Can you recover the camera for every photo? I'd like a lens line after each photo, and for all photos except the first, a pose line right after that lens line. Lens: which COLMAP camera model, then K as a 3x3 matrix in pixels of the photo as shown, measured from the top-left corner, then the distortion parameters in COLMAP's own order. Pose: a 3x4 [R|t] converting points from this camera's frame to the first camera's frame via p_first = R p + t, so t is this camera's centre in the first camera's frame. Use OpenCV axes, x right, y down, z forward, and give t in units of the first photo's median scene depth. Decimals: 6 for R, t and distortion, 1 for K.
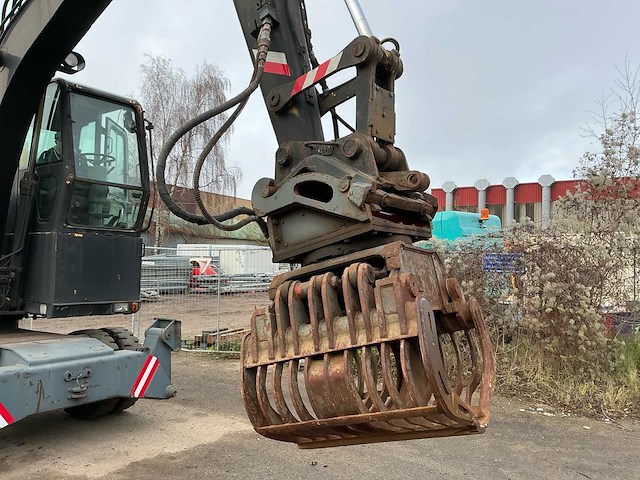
lens RADIAL K [[530.5, 0, 320.9], [0, 530.5, 239.4], [0, 0, 1]] dist [0.157490, -0.329999]
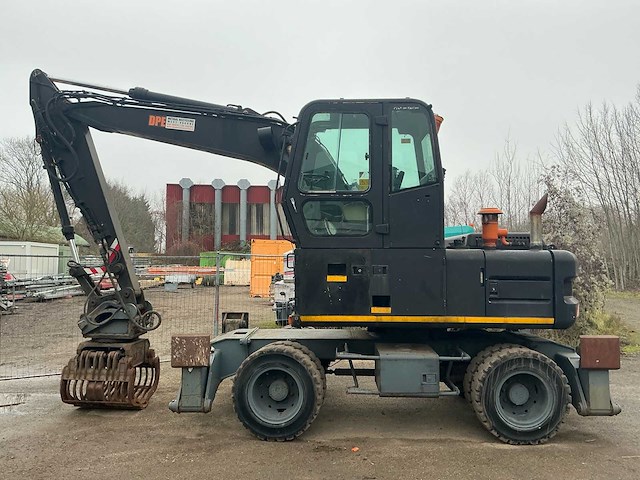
lens RADIAL K [[530.5, 0, 320.9], [0, 530.5, 239.4], [0, 0, 1]] dist [0.157490, -0.329999]
pose [[0.807013, 0.007304, 0.590489, -1.177036], [-0.015894, 0.999830, 0.009354, -0.037622], [-0.590320, -0.016934, 0.806991, 0.158298]]
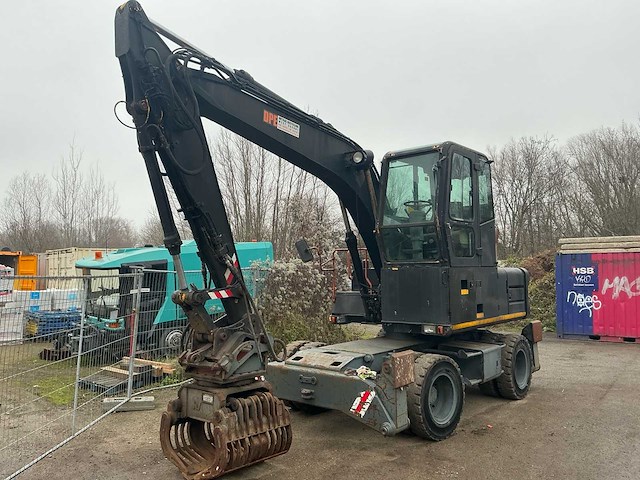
lens RADIAL K [[530.5, 0, 320.9], [0, 530.5, 239.4], [0, 0, 1]] dist [0.157490, -0.329999]
pose [[0.053449, 0.034395, 0.997978, -1.731752], [-0.035432, 0.998843, -0.032527, -0.025230], [-0.997942, -0.033622, 0.054606, 1.093490]]
